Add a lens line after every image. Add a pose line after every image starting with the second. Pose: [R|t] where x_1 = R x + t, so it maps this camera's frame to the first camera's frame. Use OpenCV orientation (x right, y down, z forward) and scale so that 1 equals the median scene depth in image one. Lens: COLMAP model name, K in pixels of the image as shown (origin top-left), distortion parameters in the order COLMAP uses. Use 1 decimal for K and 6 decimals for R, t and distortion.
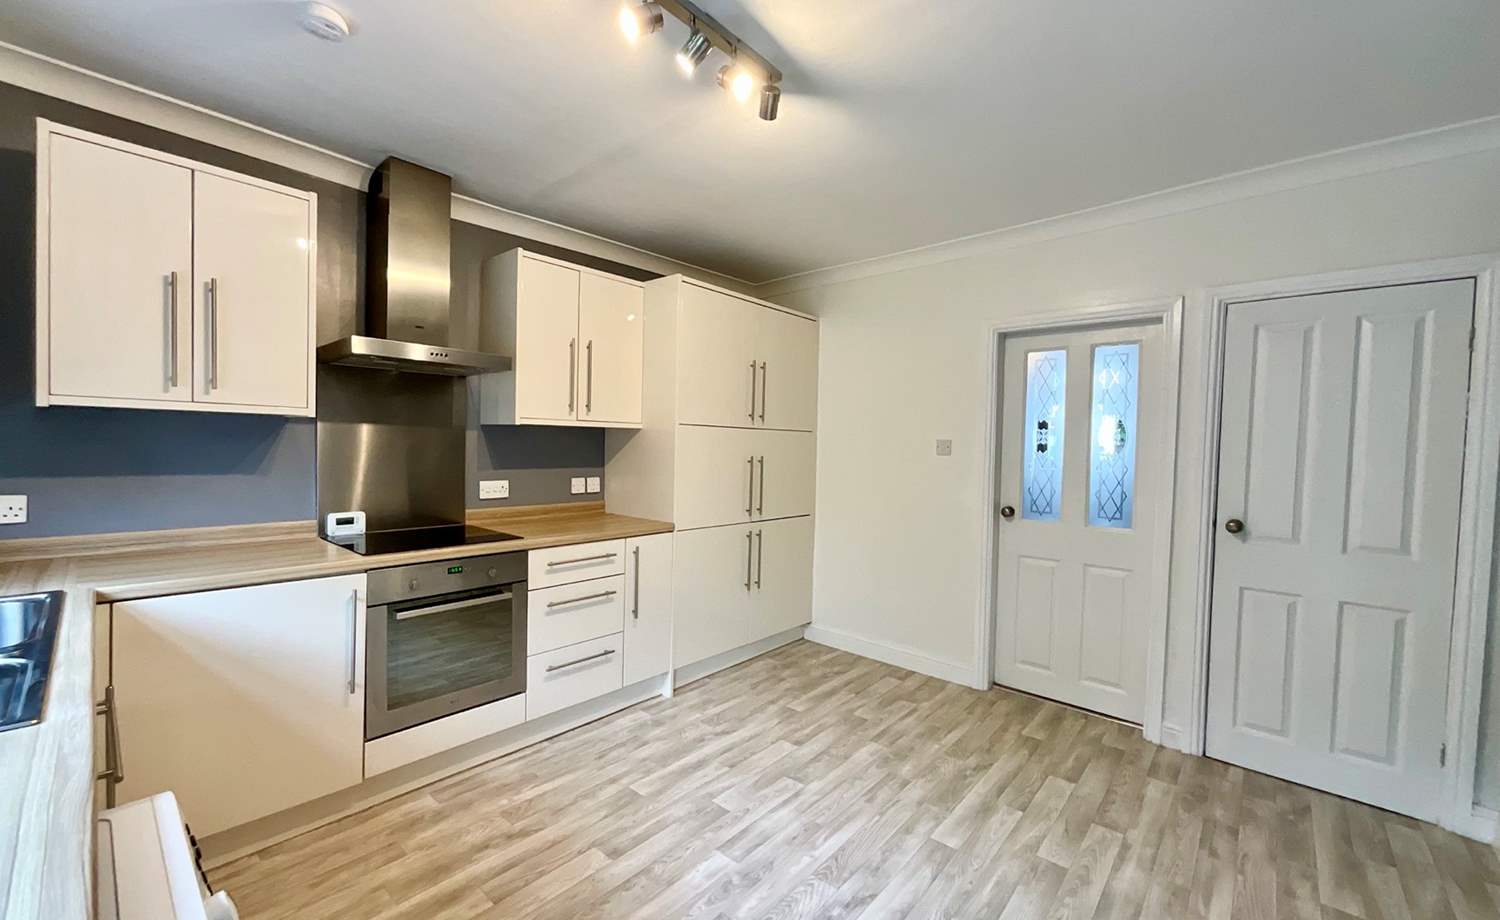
lens RADIAL K [[608.9, 0, 750.0], [0, 608.9, 460.0], [0, 0, 1]] dist [0.000982, 0.000403]
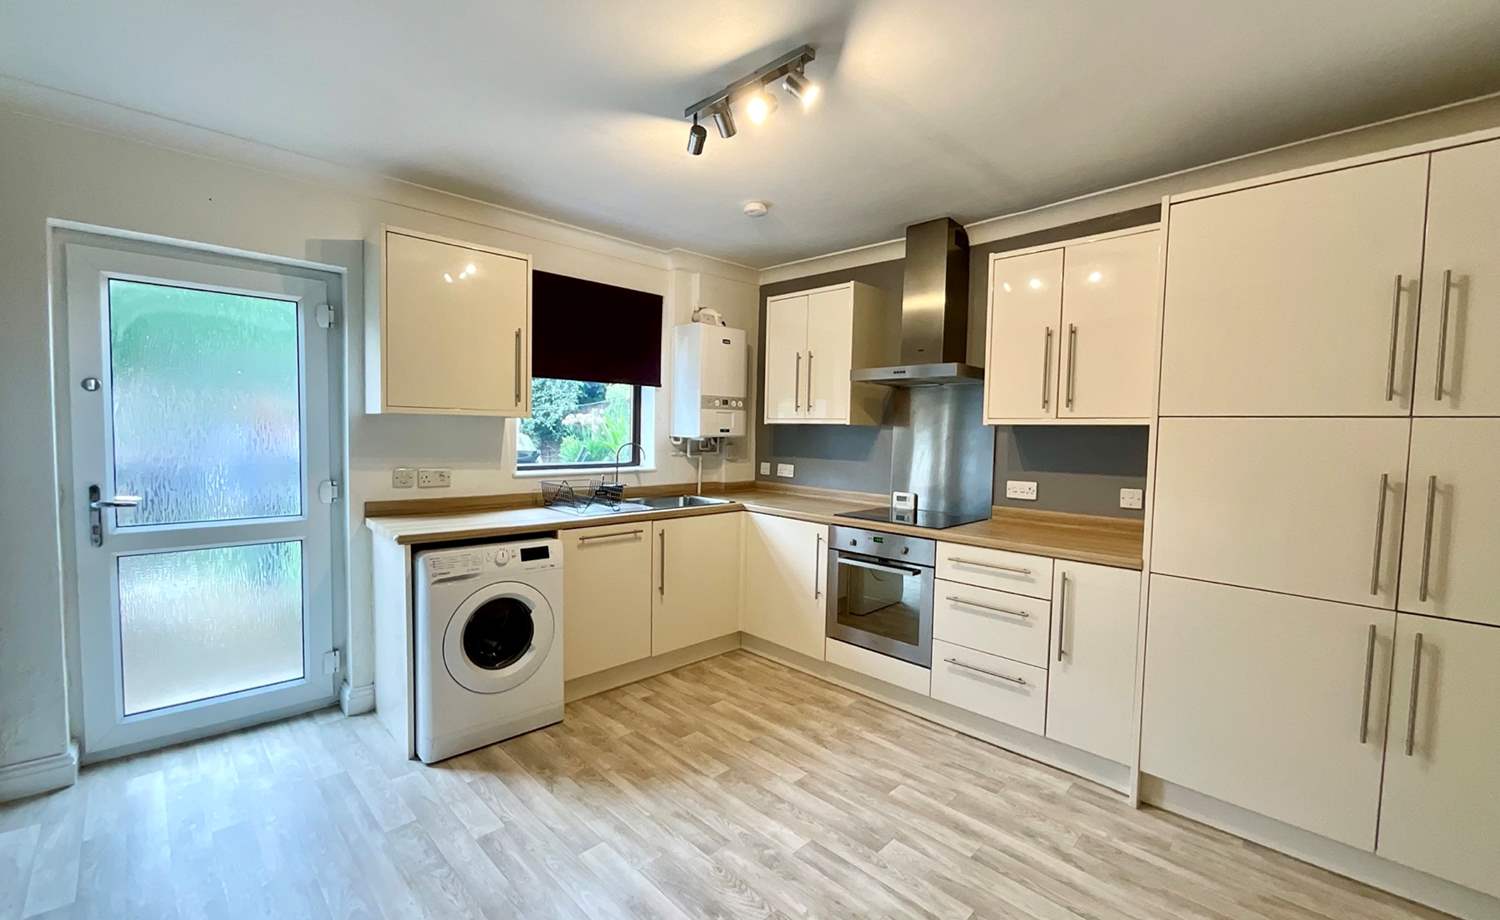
lens RADIAL K [[608.9, 0, 750.0], [0, 608.9, 460.0], [0, 0, 1]] dist [0.000982, 0.000403]
pose [[-0.061998, 0.022186, -0.997830, 0.737767], [-0.050080, 0.998424, 0.025310, -0.005707], [0.996819, 0.051541, -0.060790, 0.728189]]
